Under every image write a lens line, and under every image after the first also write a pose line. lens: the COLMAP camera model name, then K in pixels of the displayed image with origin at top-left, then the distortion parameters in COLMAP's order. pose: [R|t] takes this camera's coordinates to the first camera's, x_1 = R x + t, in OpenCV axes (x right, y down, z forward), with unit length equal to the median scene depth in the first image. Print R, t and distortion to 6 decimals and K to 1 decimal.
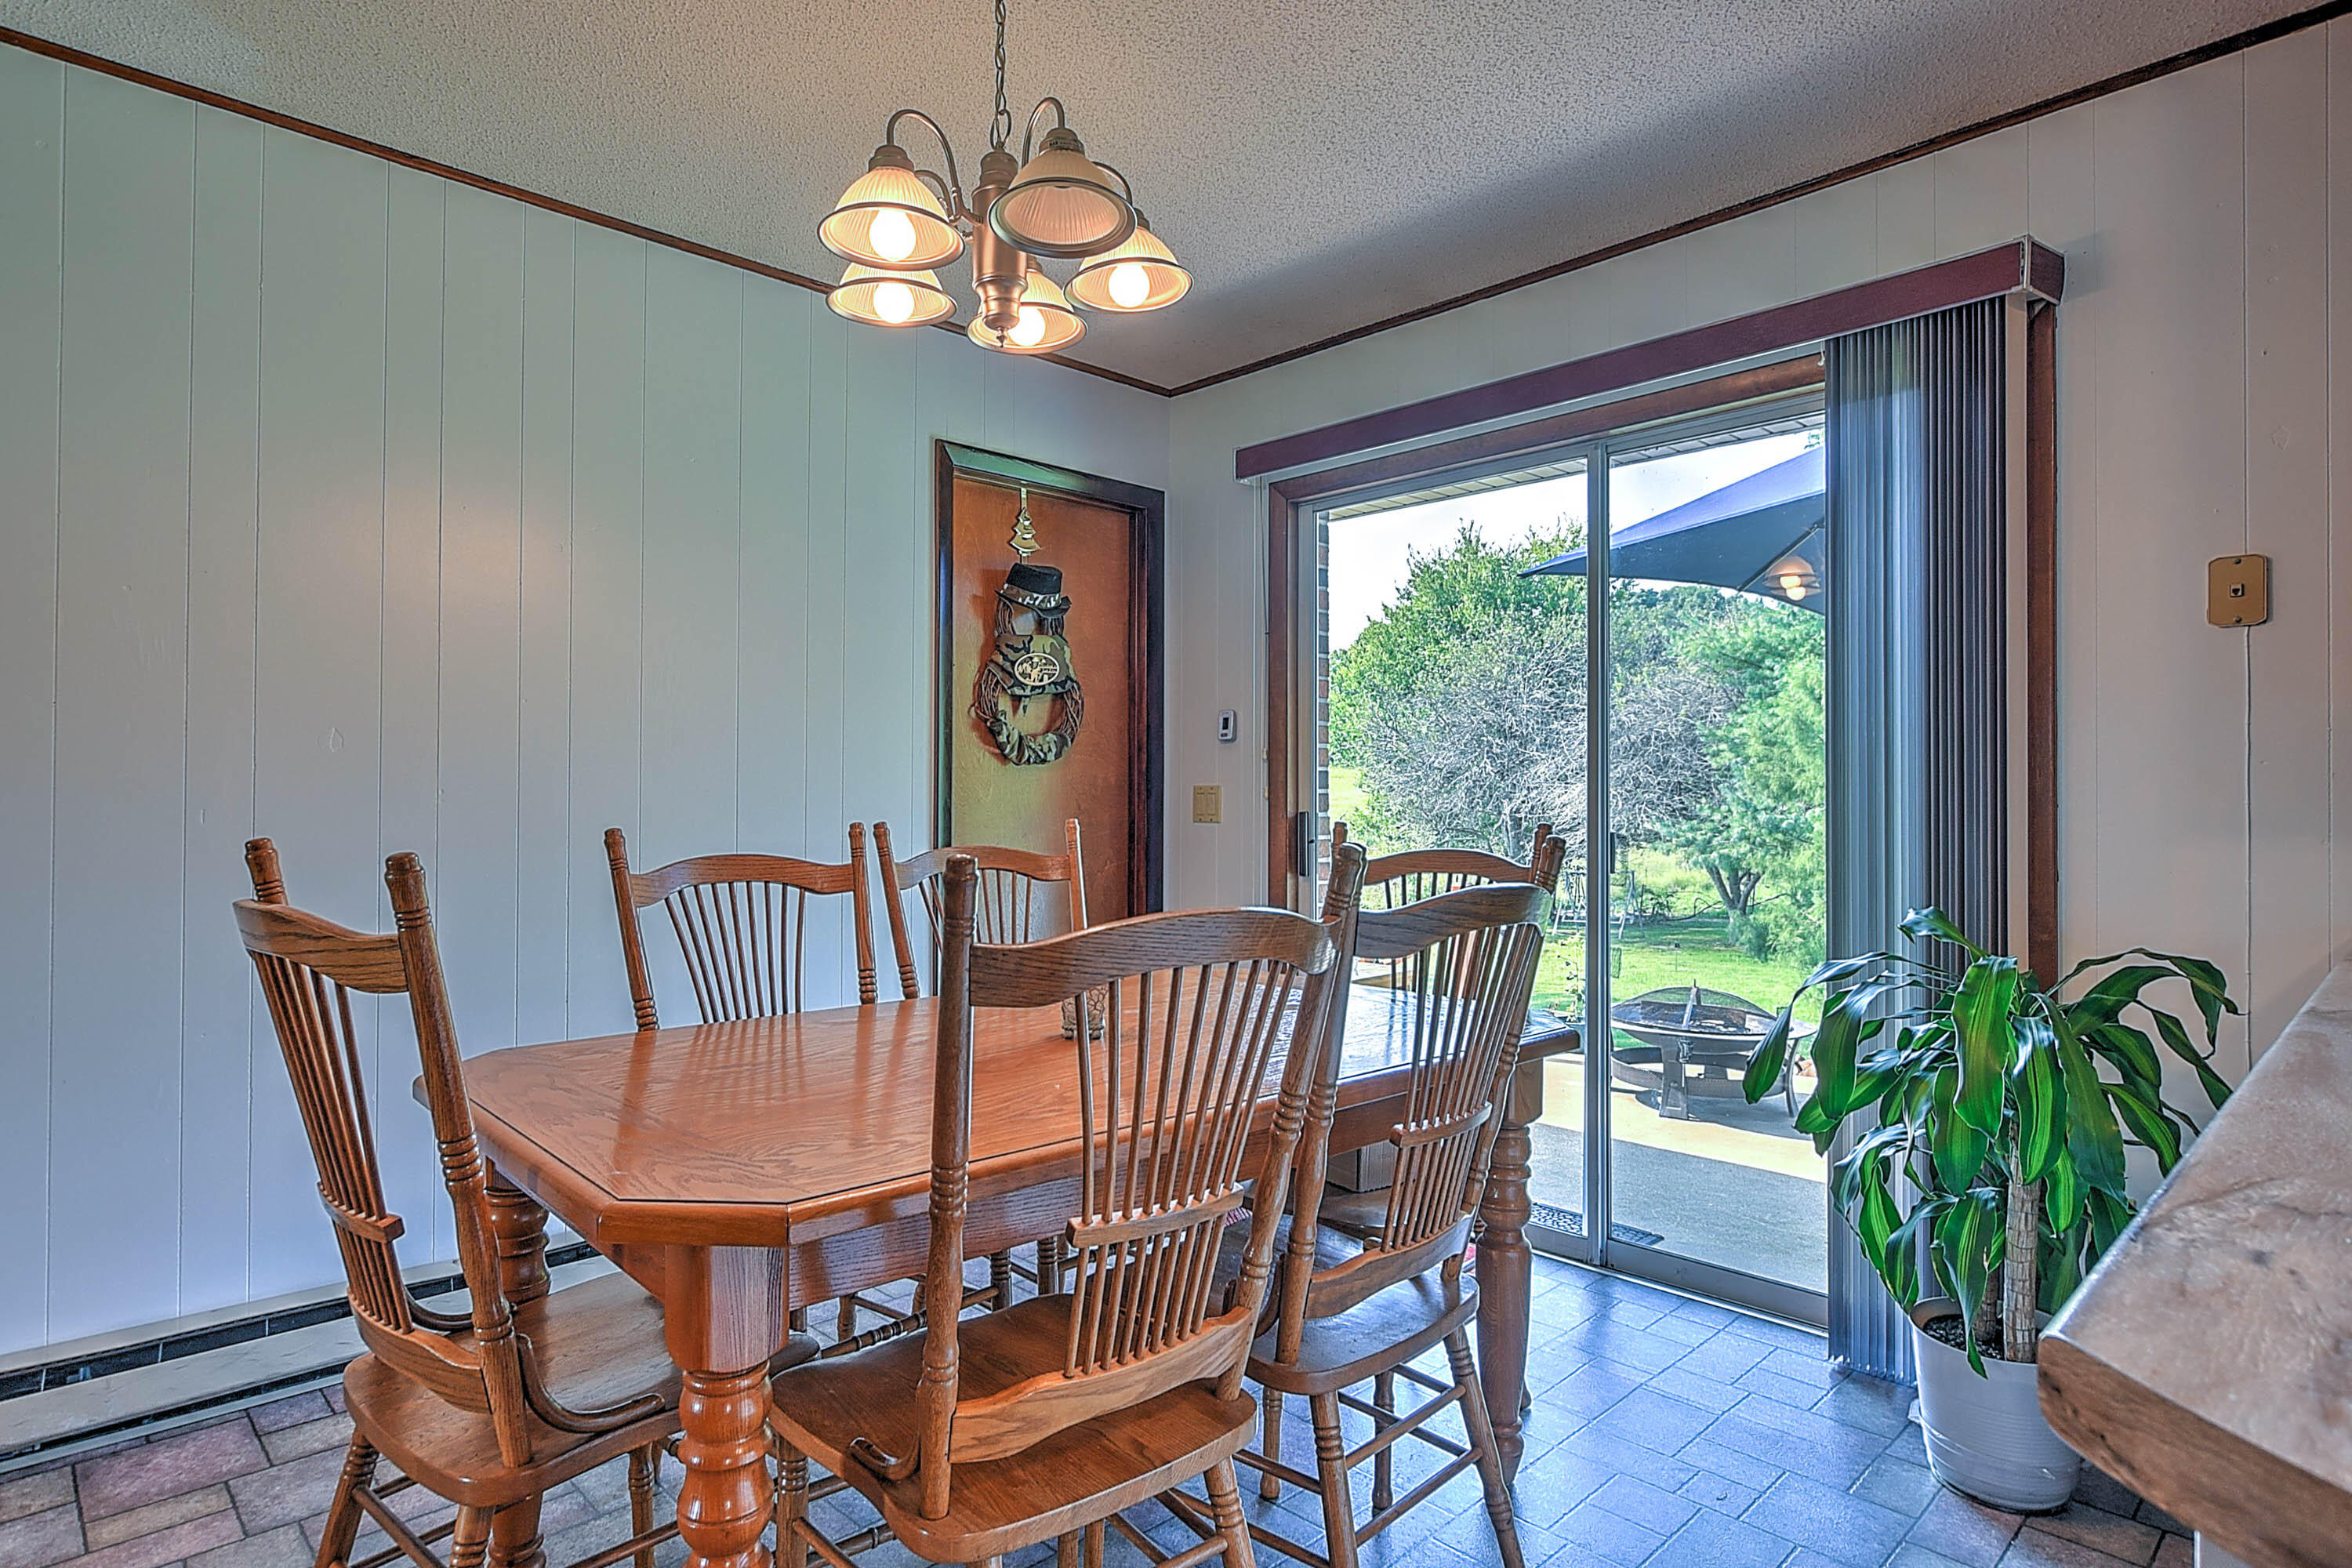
lens RADIAL K [[1235.9, 0, 1171.0], [0, 1235.9, 784.5], [0, 0, 1]] dist [-0.030110, 0.008314]
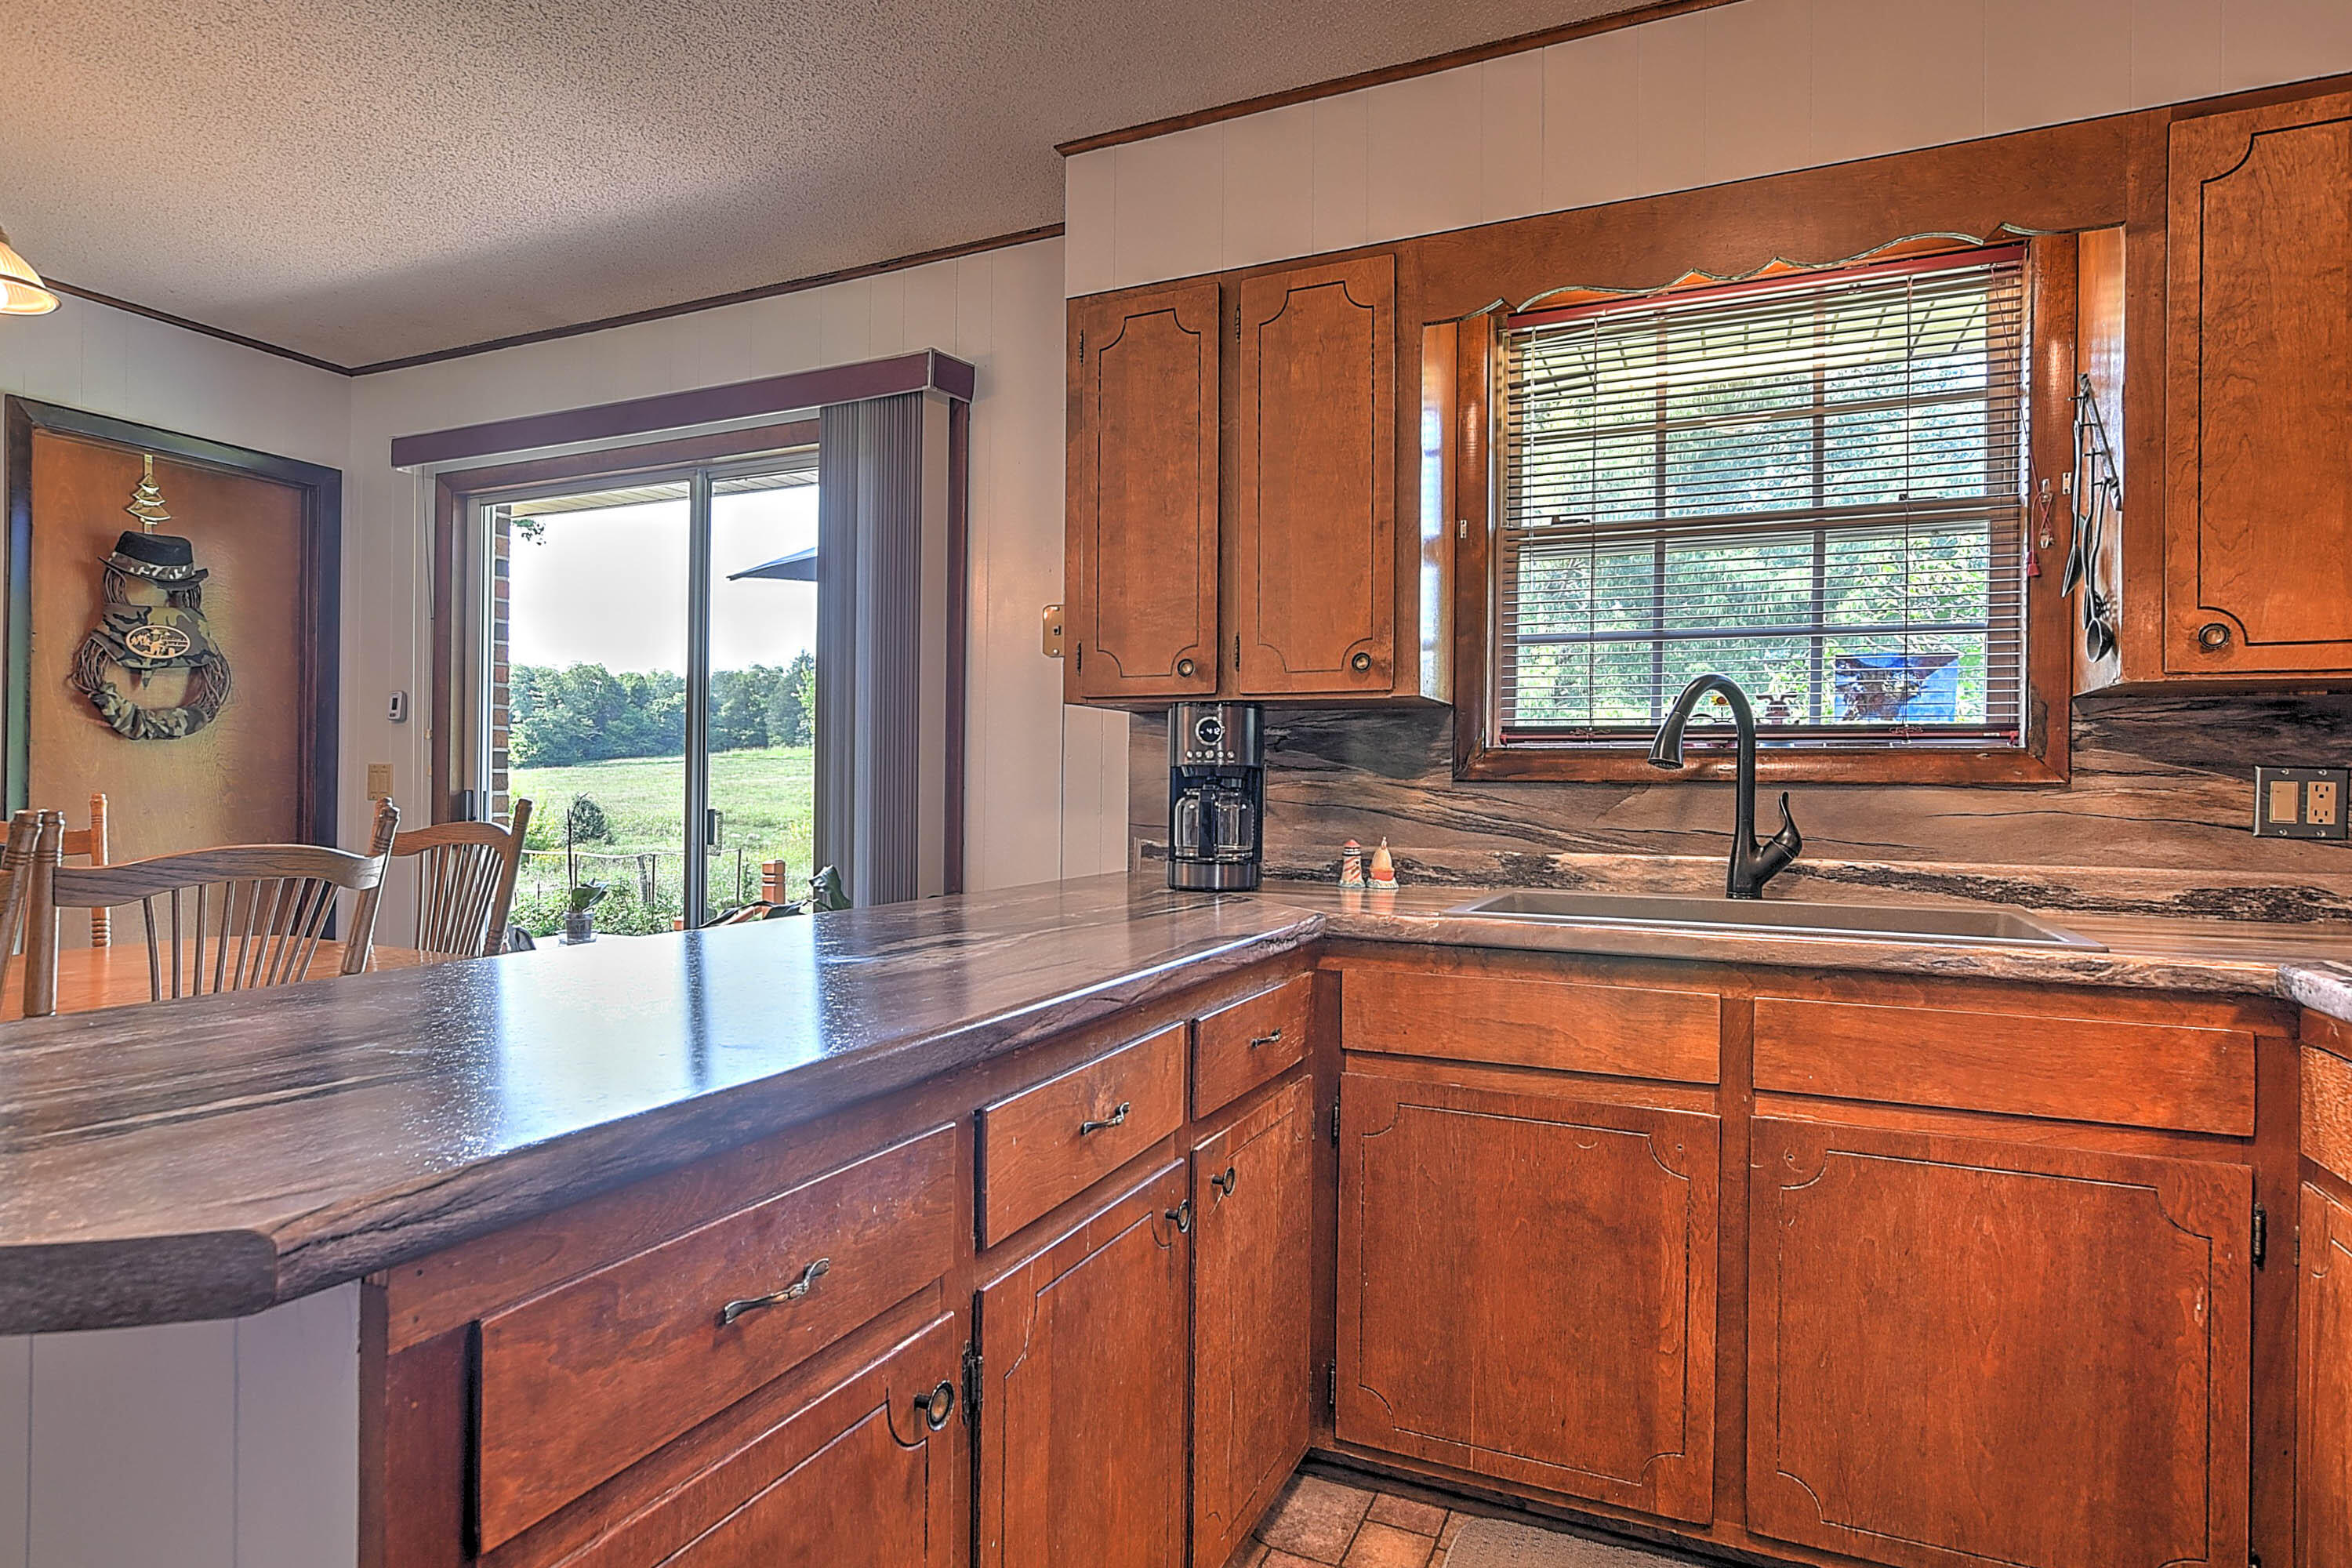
lens RADIAL K [[1235.9, 0, 1173.5], [0, 1235.9, 787.7], [0, 0, 1]] dist [-0.030110, 0.008314]
pose [[0.926696, 0.009511, 0.375690, 0.275862], [-0.015311, 0.999805, 0.012456, -0.002223], [-0.375499, -0.017295, 0.926662, -0.193997]]
